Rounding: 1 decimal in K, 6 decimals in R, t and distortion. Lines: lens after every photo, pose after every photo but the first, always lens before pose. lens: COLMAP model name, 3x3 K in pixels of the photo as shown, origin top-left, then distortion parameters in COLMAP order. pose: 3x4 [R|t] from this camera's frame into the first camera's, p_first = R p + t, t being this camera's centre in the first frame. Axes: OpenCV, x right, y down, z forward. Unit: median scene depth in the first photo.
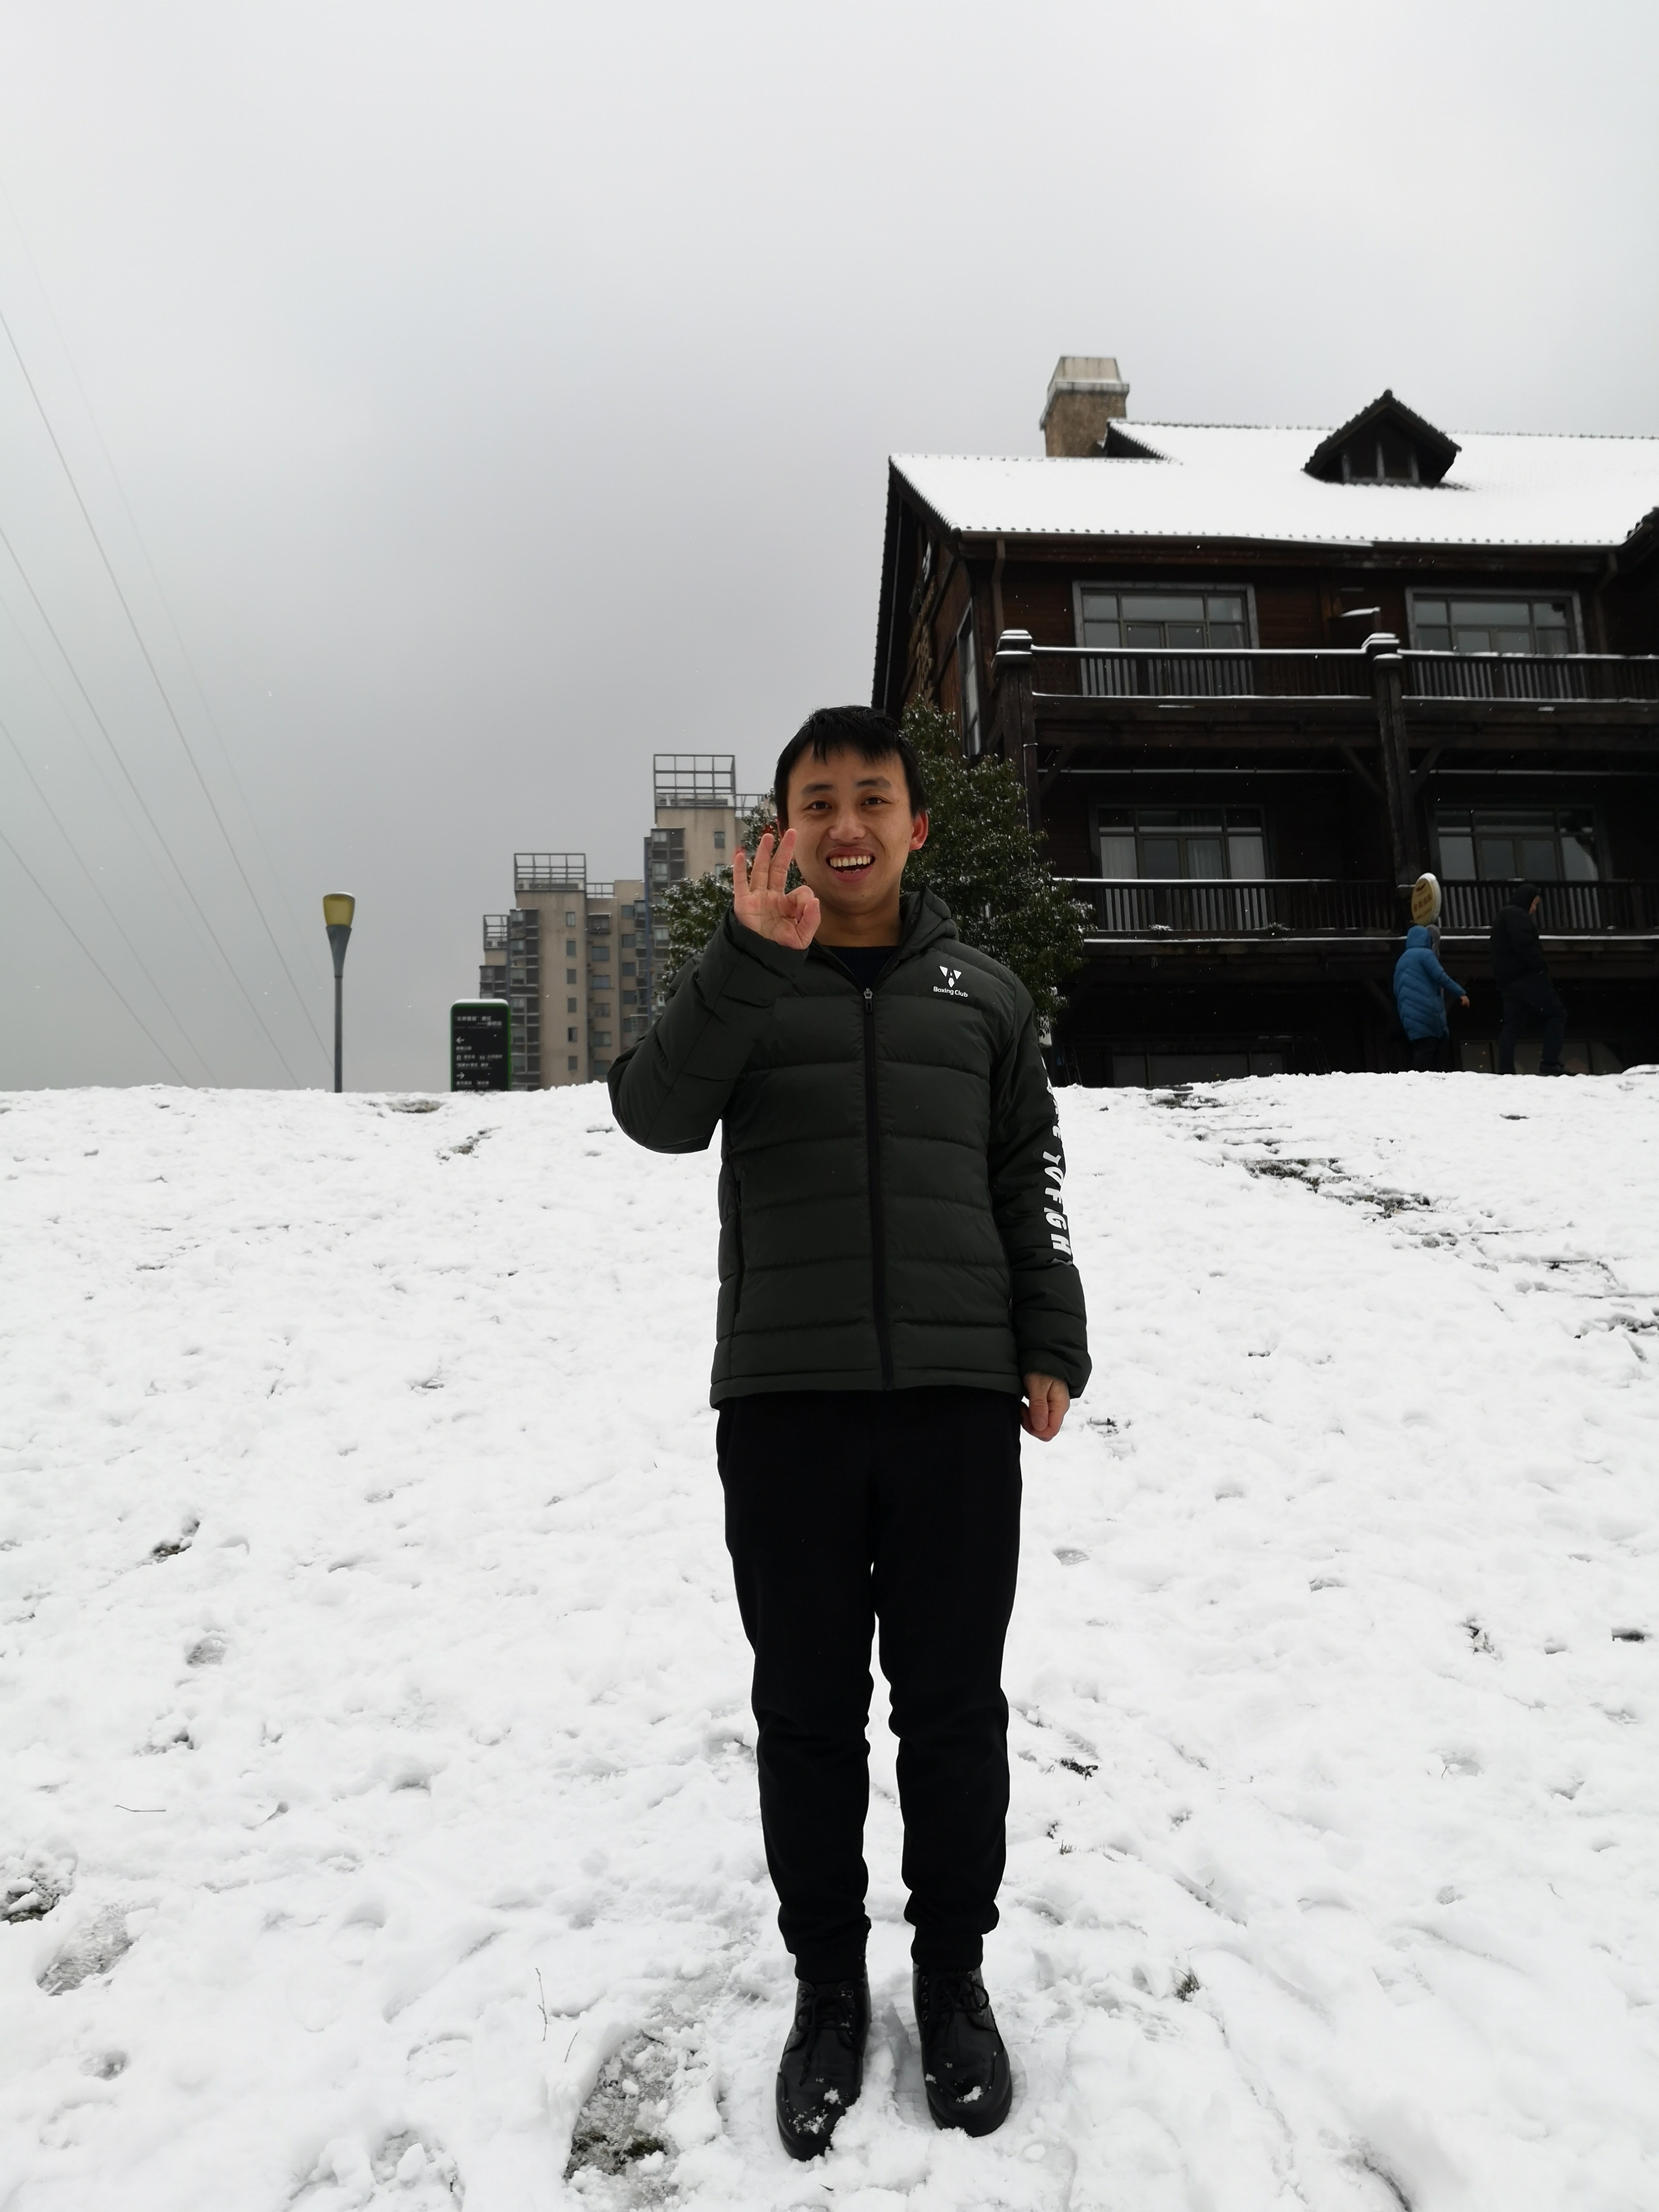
lens RADIAL K [[1735.3, 0, 829.5], [0, 1735.3, 1106.0], [0, 0, 1]] dist [-0.001849, -0.001026]
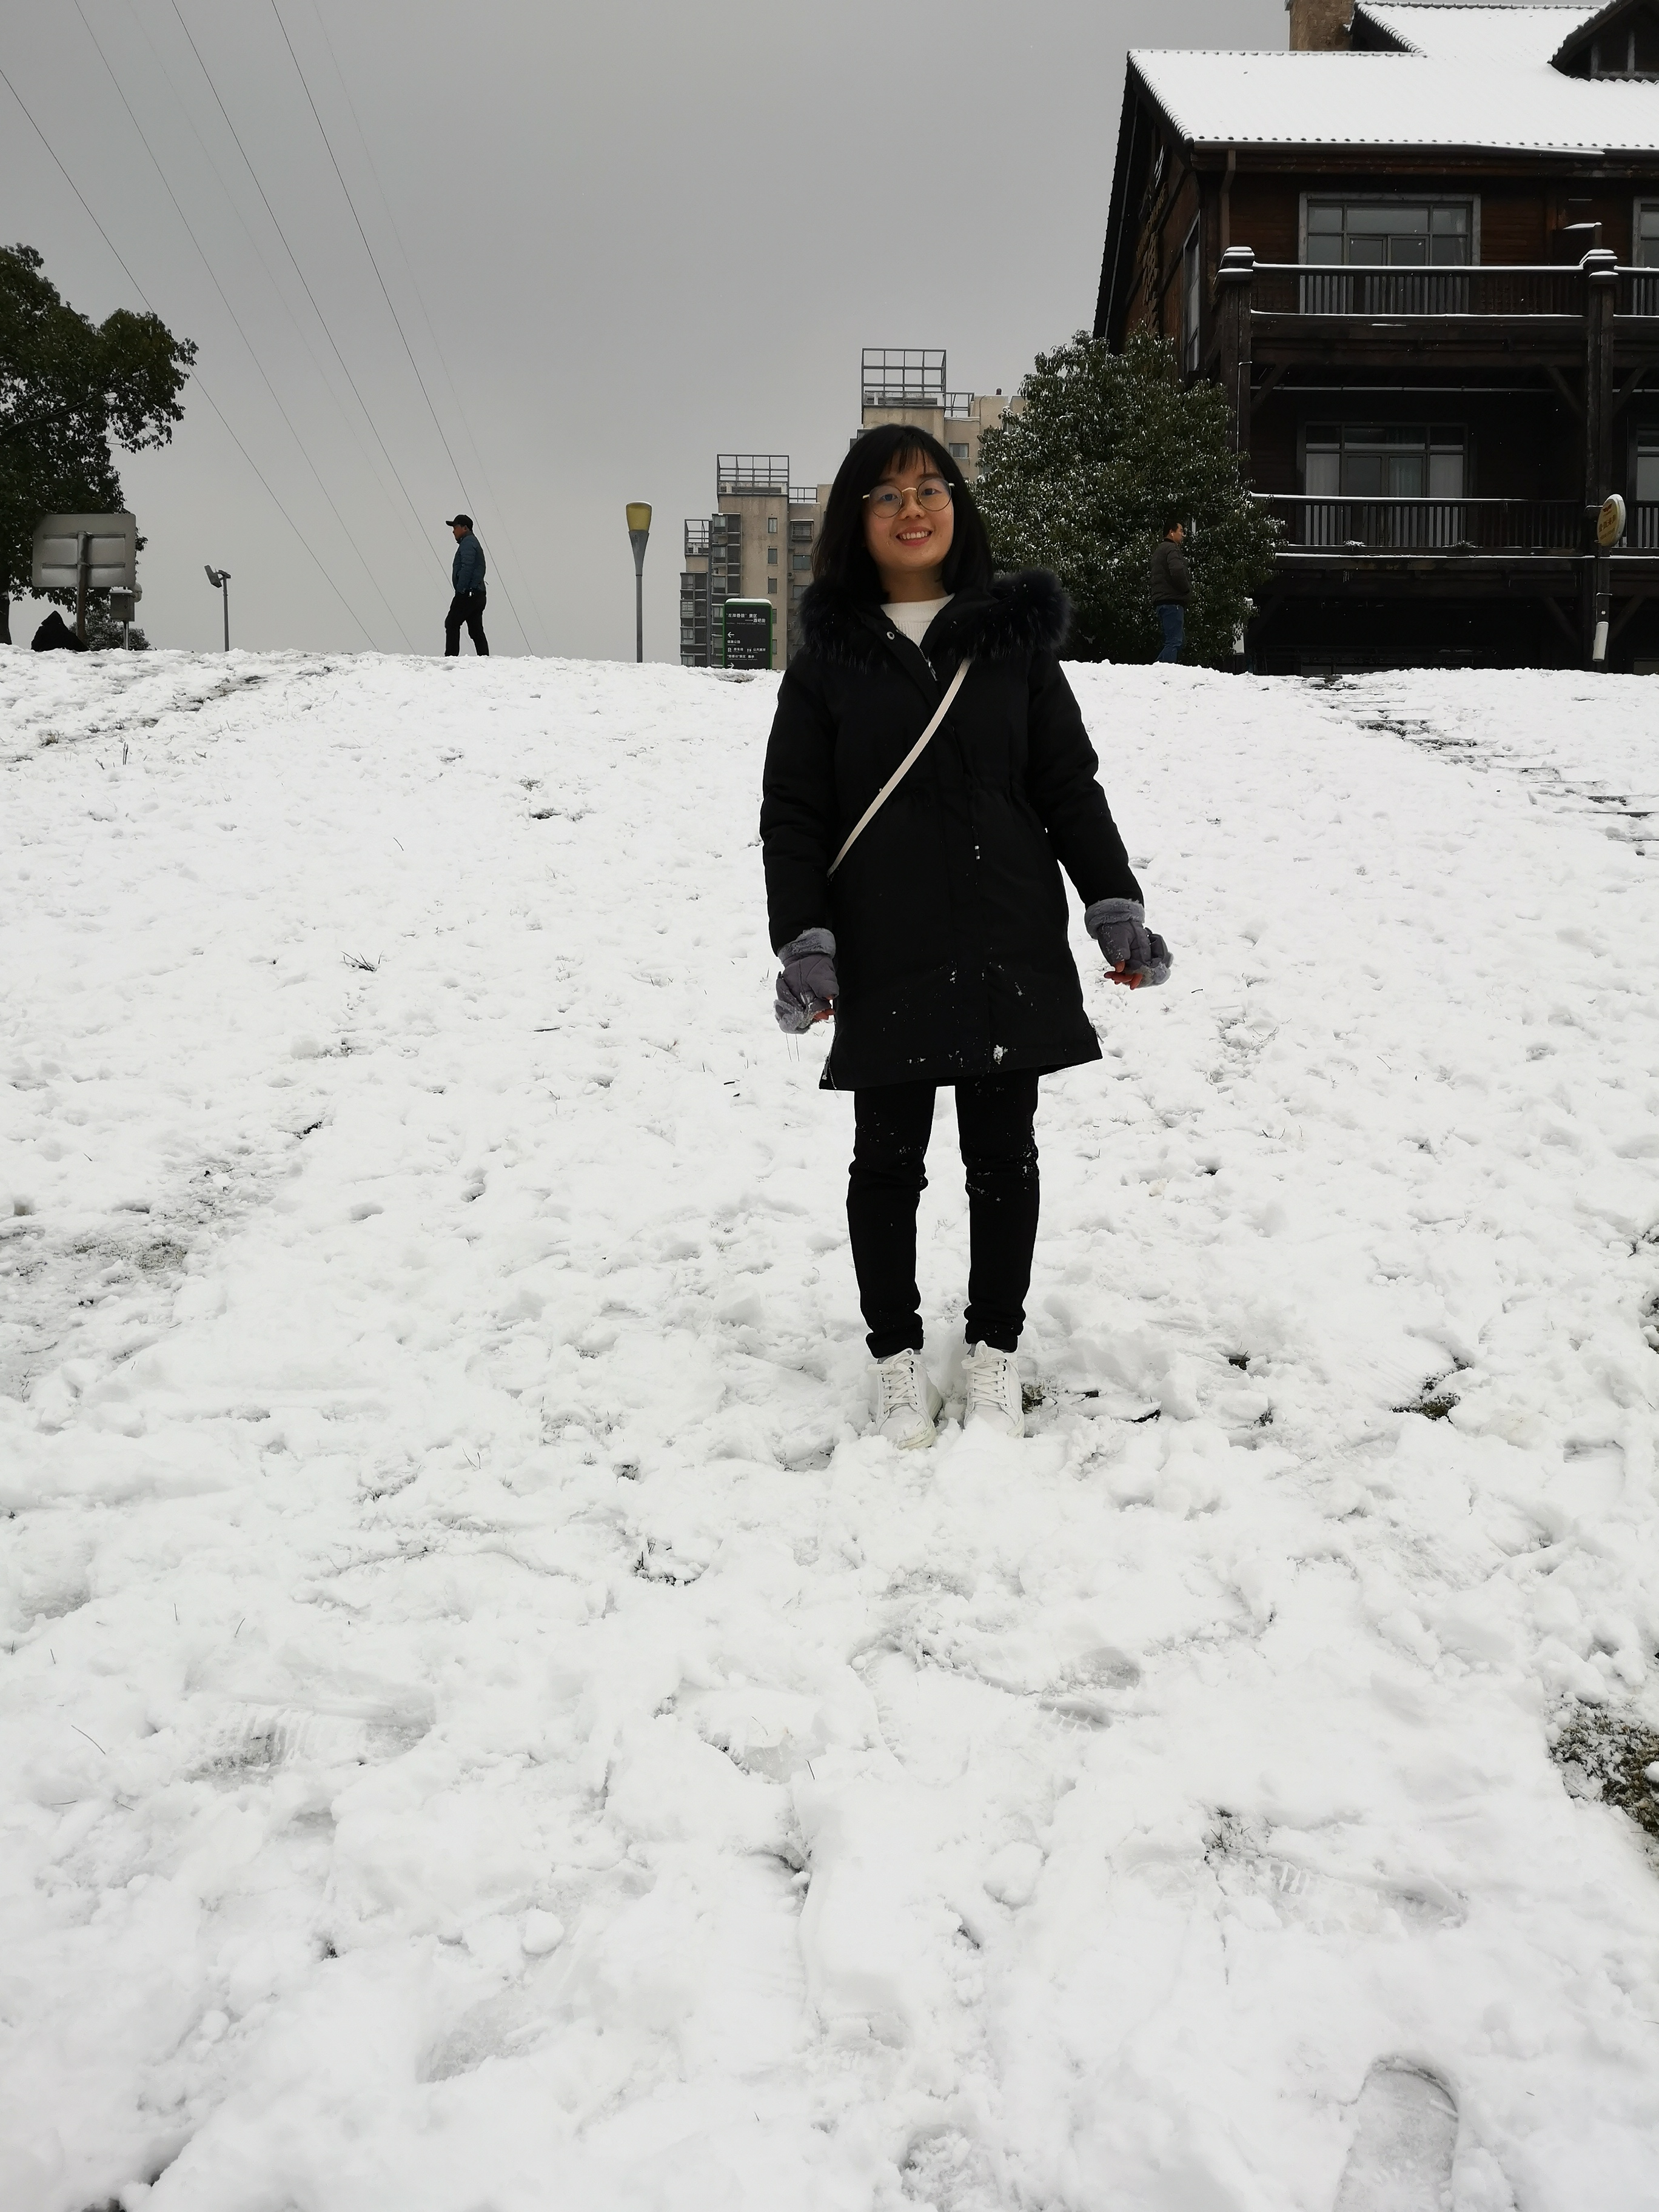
lens RADIAL K [[1771.0, 0, 829.5], [0, 1771.0, 1106.0], [0, 0, 1]] dist [0.021198, -0.036112]
pose [[0.994095, 0.047472, -0.097574, -0.009807], [-0.026302, 0.977825, 0.207768, 0.018032], [0.105273, -0.203974, 0.973300, -0.176695]]
